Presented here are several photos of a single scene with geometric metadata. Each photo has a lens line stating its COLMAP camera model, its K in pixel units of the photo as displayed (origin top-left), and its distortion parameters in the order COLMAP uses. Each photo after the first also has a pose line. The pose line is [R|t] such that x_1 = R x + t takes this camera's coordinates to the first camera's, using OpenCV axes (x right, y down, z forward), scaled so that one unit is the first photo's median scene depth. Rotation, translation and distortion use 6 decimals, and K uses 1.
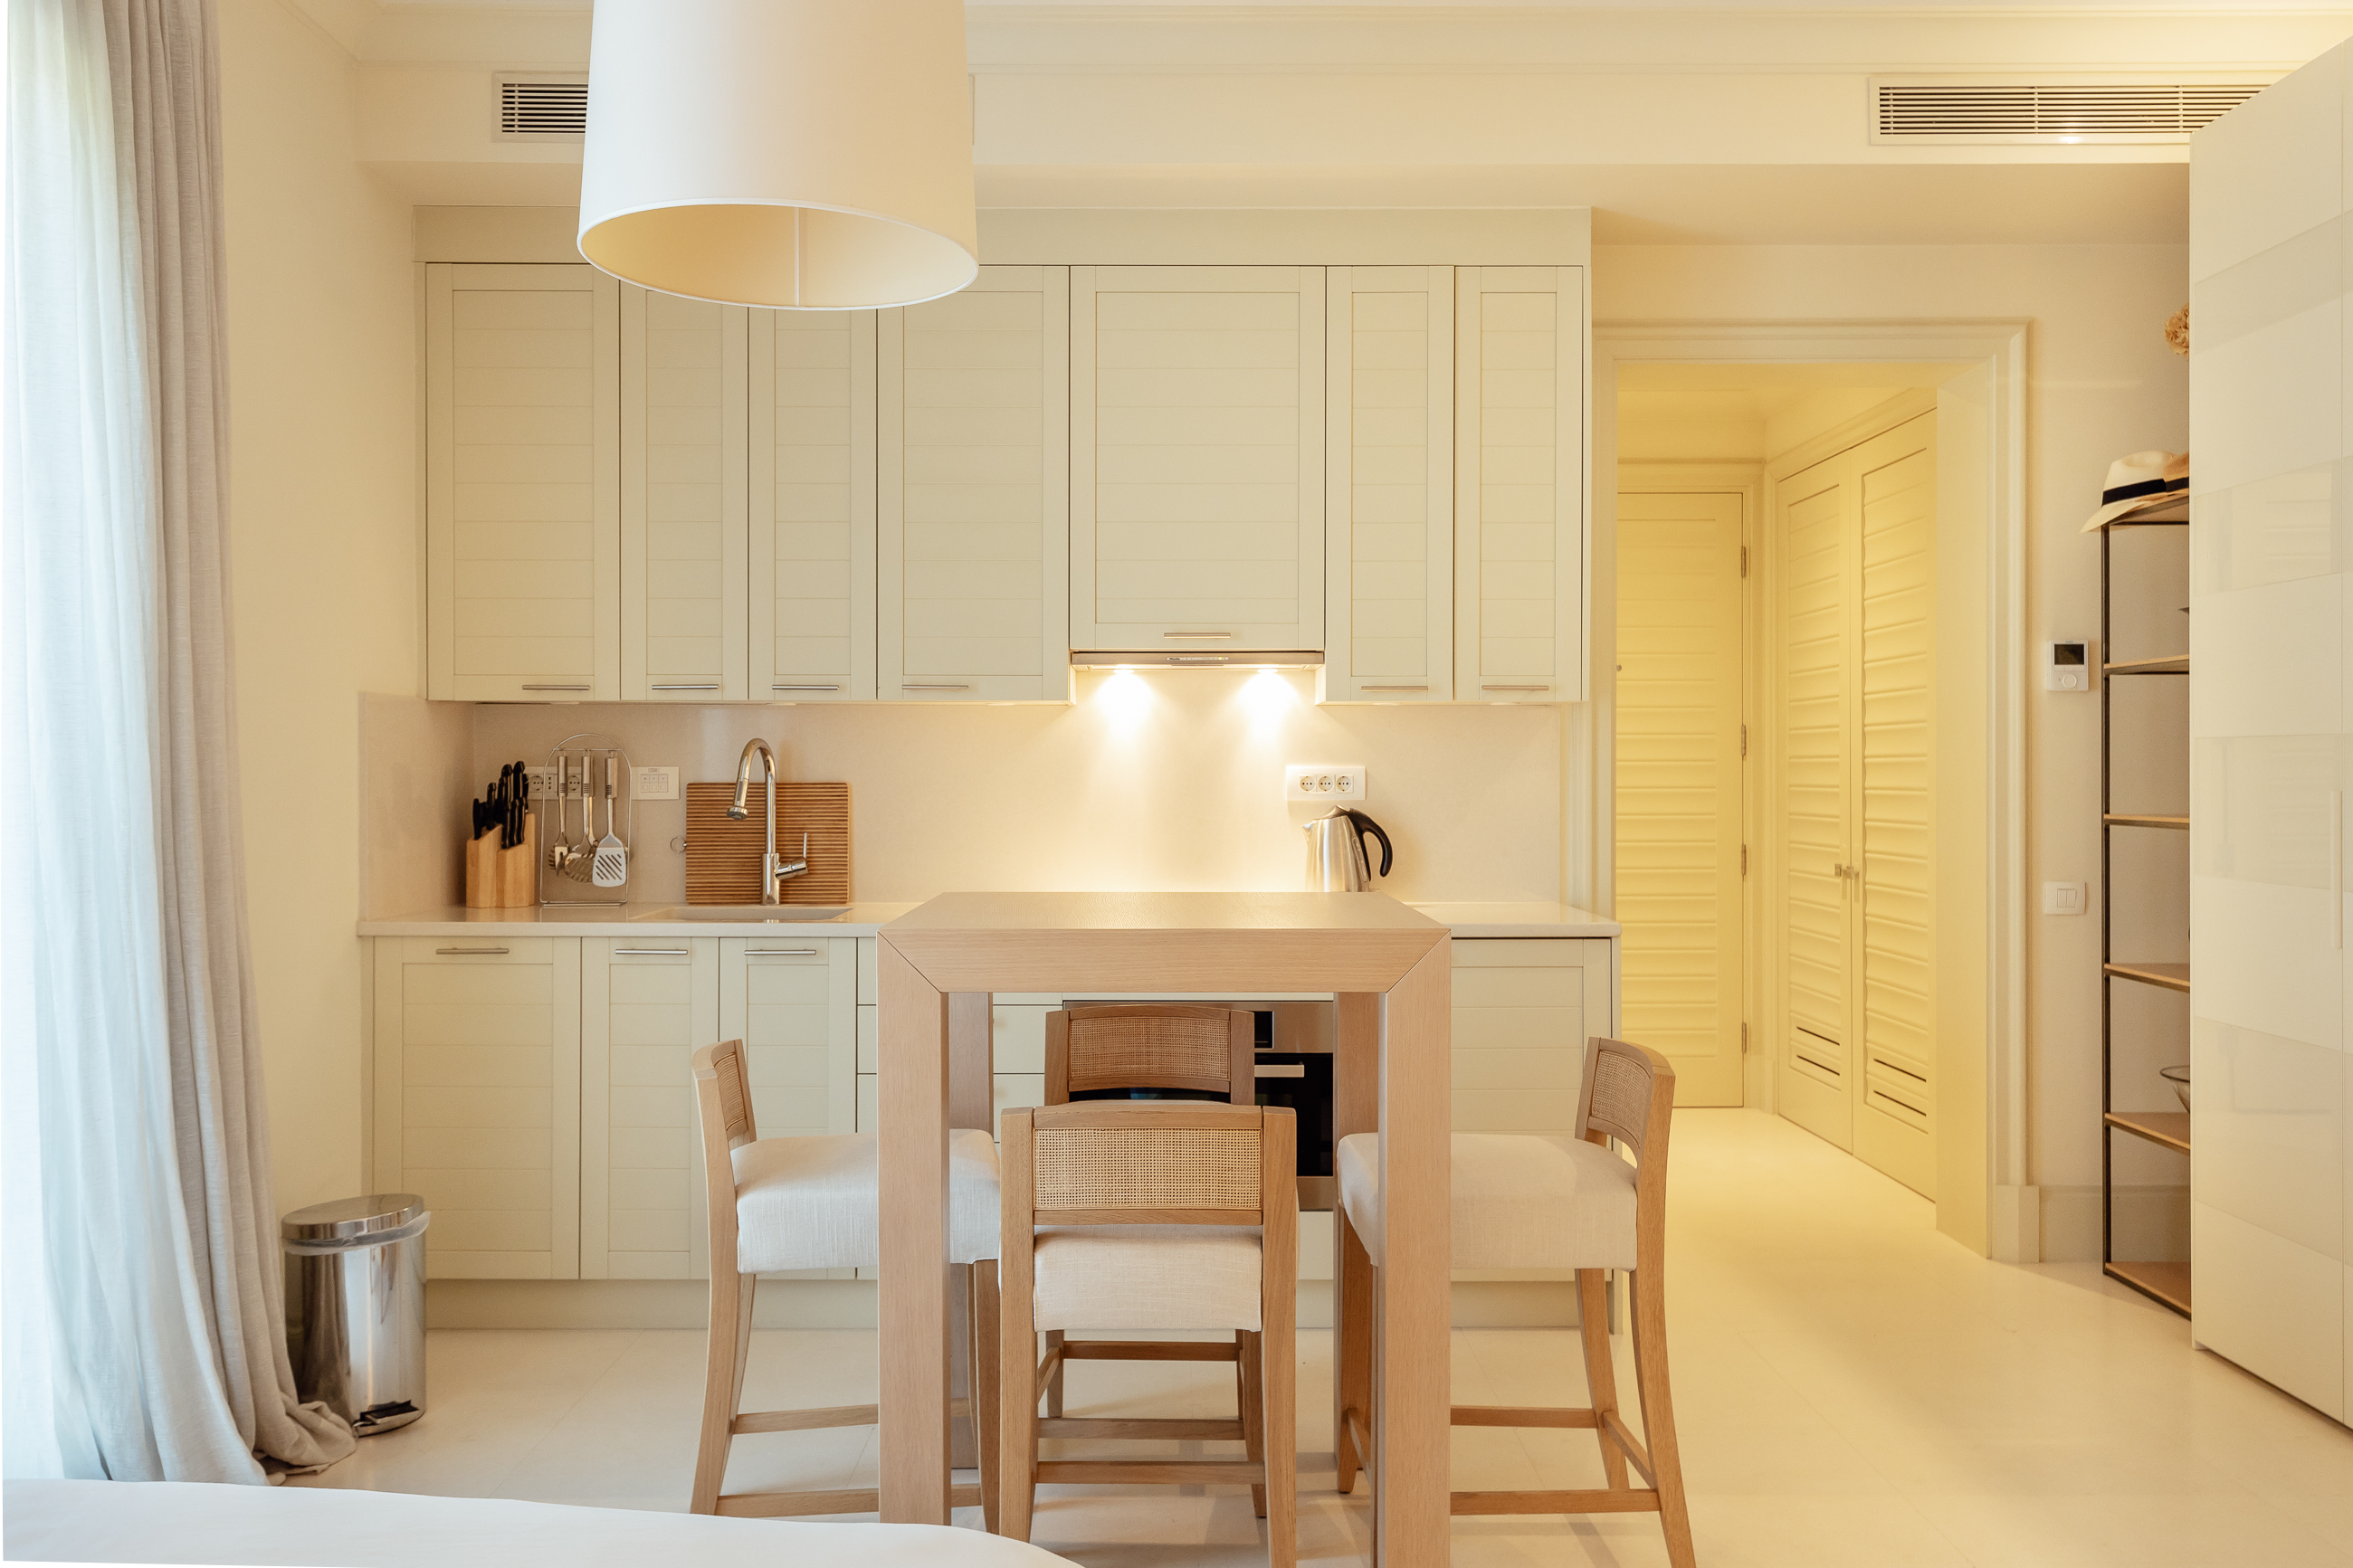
lens RADIAL K [[1852.3, 0, 1228.7], [0, 1852.3, 766.0], [0, 0, 1]] dist [0.004512, 0.000639]
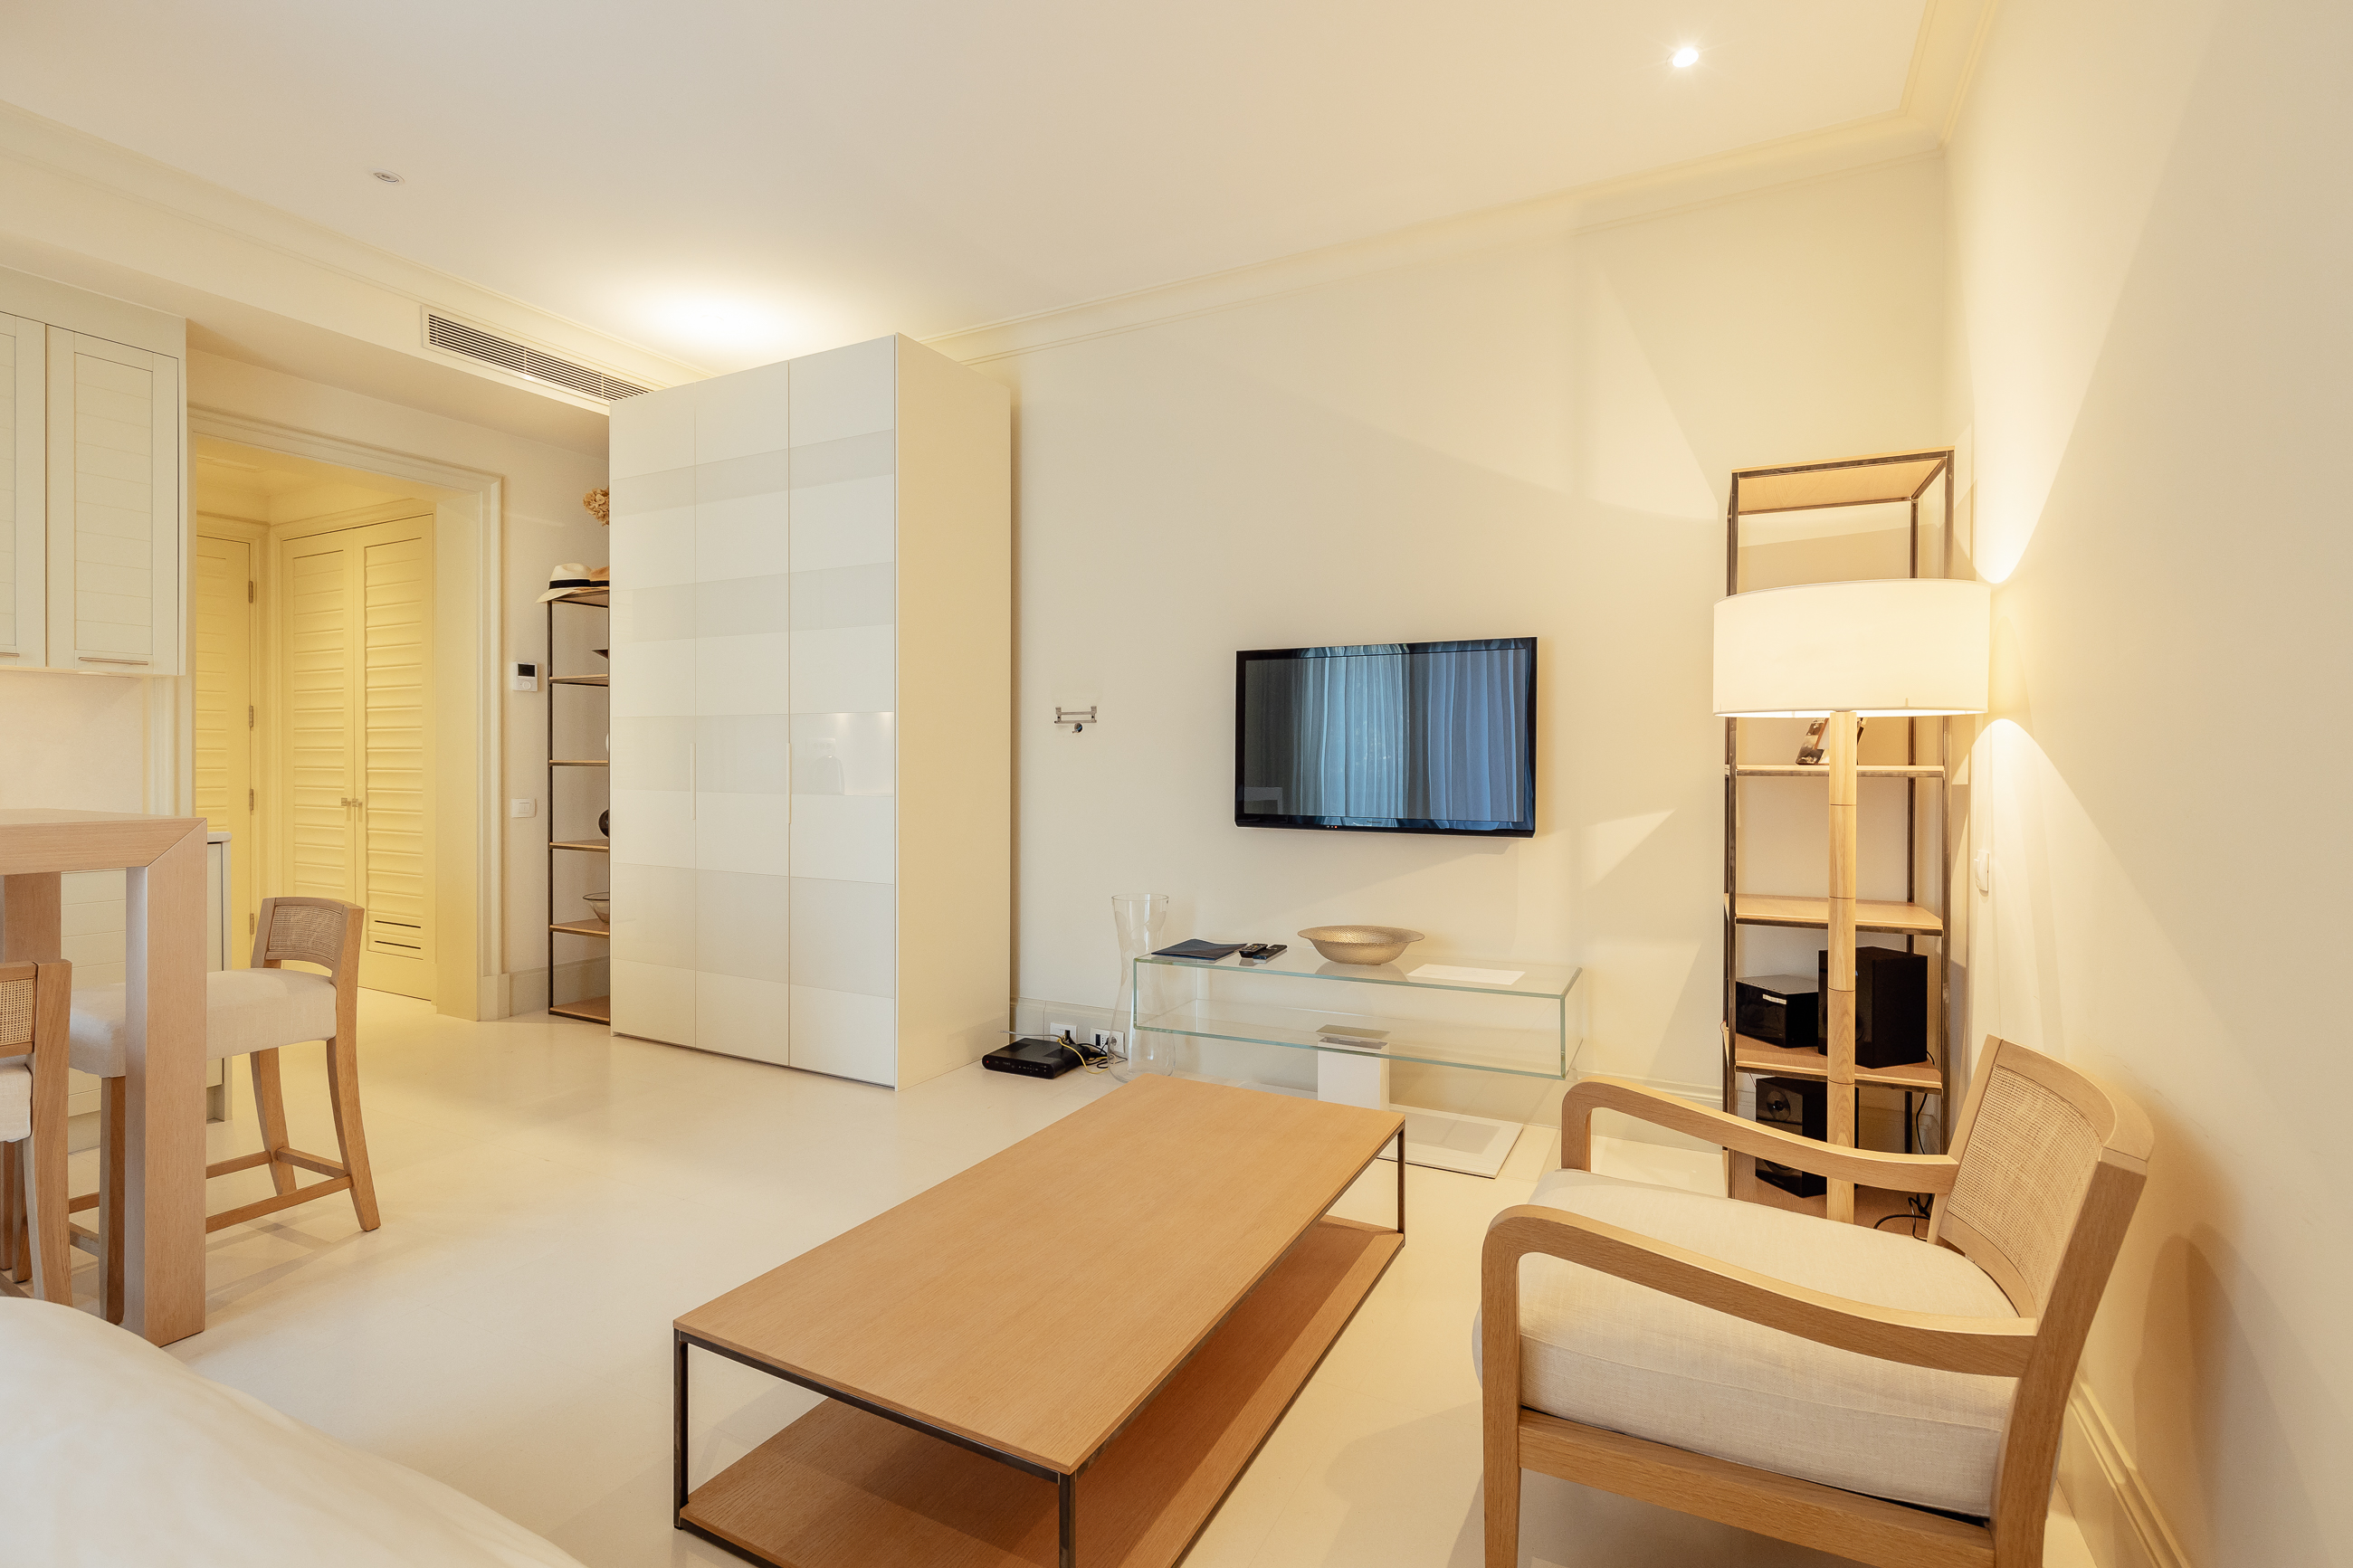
lens RADIAL K [[1084.4, 0, 1169.8], [0, 1084.4, 764.5], [0, 0, 1]] dist [0.001735, -0.000141]
pose [[0.468327, 0.003842, 0.883547, -0.178958], [-0.004415, 0.999988, -0.002008, 0.029876], [-0.883544, -0.002960, 0.468339, -0.028723]]
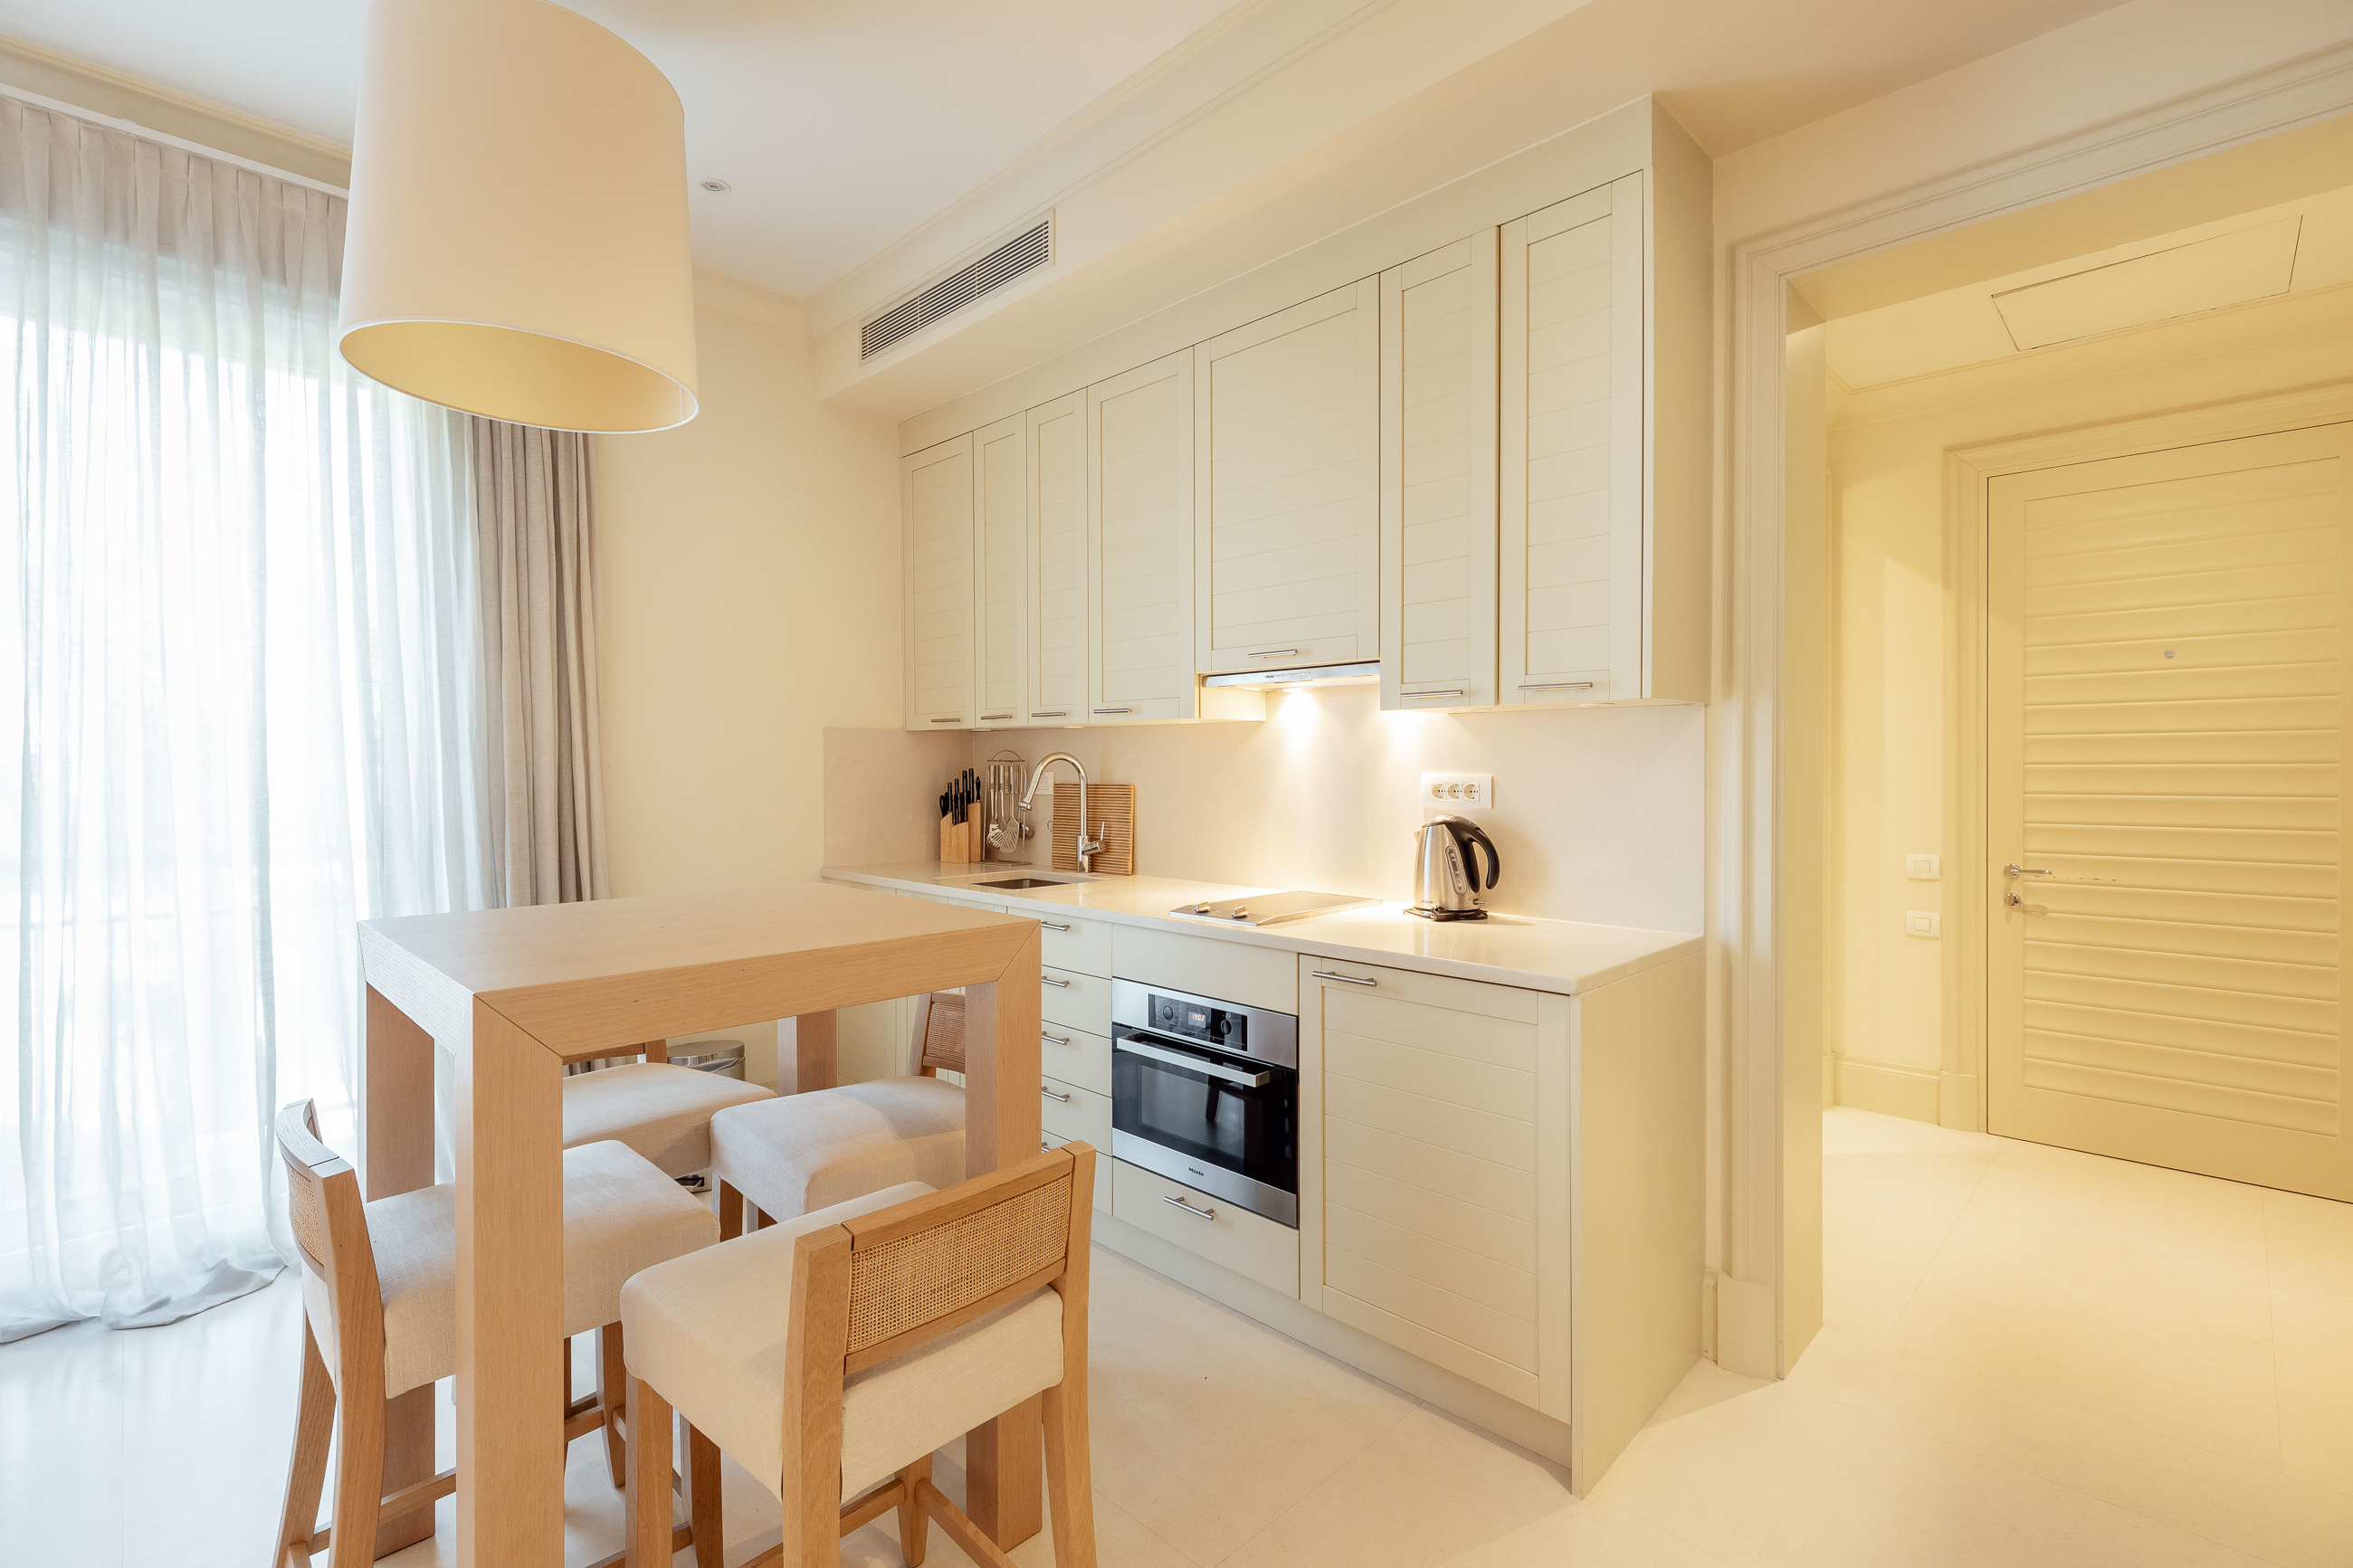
lens RADIAL K [[1084.4, 0, 1137.1], [0, 1084.4, 763.9], [0, 0, 1]] dist [0.001735, -0.000141]
pose [[0.701368, -0.000525, -0.712799, 0.370809], [0.003213, 0.999992, 0.002425, -0.007948], [0.712792, -0.003991, 0.701364, 0.489917]]
